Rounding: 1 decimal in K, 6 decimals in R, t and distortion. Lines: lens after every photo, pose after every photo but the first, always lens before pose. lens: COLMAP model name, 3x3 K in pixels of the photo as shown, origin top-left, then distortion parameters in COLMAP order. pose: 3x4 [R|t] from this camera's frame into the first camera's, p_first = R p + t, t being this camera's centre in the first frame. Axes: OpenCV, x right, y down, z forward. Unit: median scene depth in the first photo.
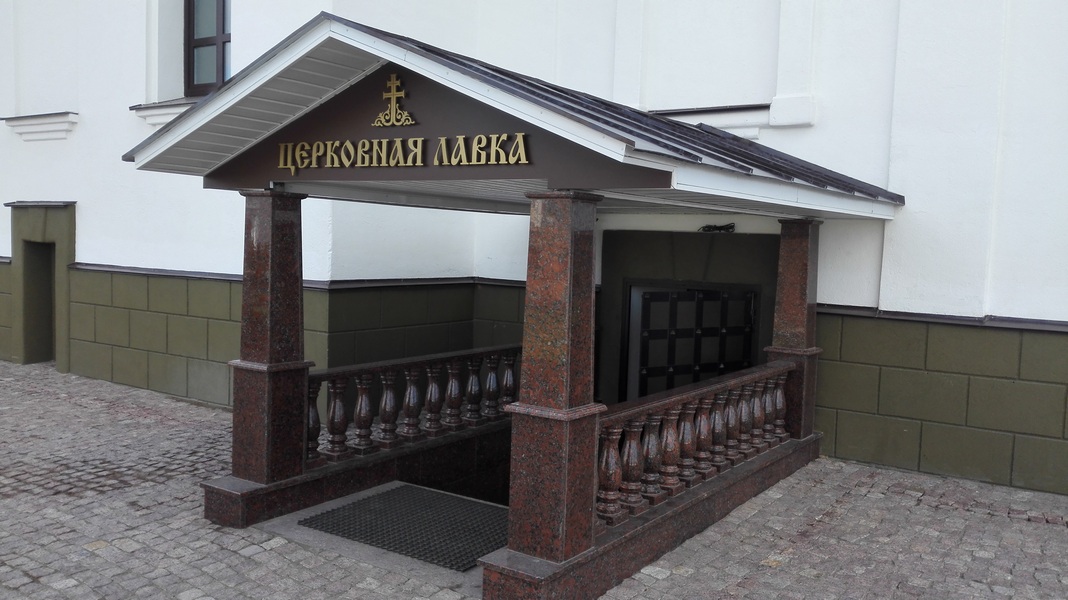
lens RADIAL K [[909.1, 0, 558.2], [0, 909.1, 299.5], [0, 0, 1]] dist [0.136374, -0.286378]
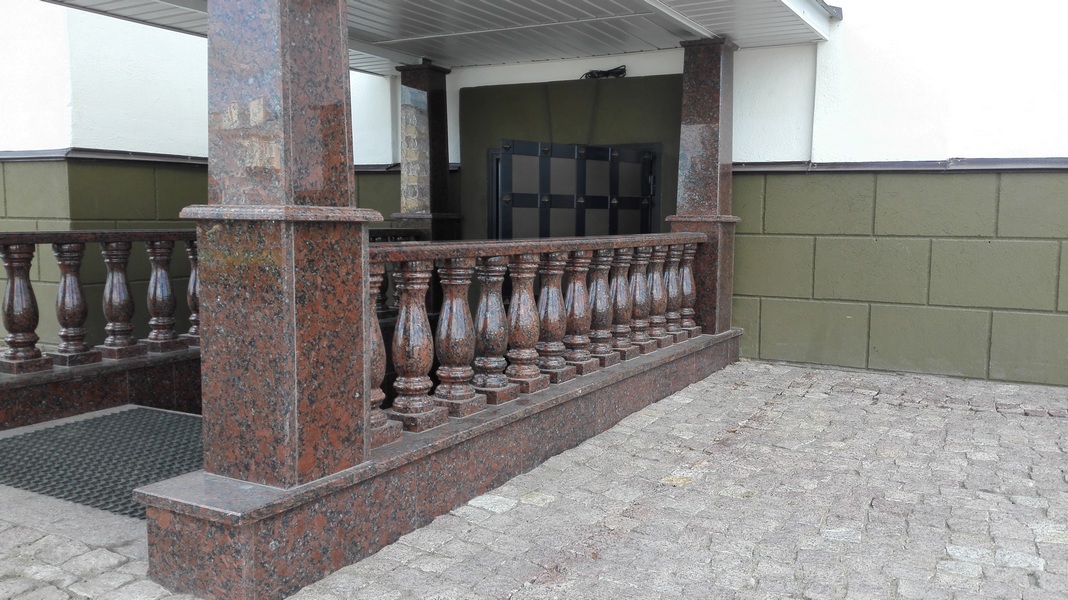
lens RADIAL K [[909.1, 0, 558.2], [0, 909.1, 299.5], [0, 0, 1]] dist [0.136374, -0.286378]
pose [[0.995247, -0.034413, 0.091101, 0.081045], [0.031706, 0.999017, 0.030990, 0.116713], [-0.092078, -0.027954, 0.995359, 0.318164]]
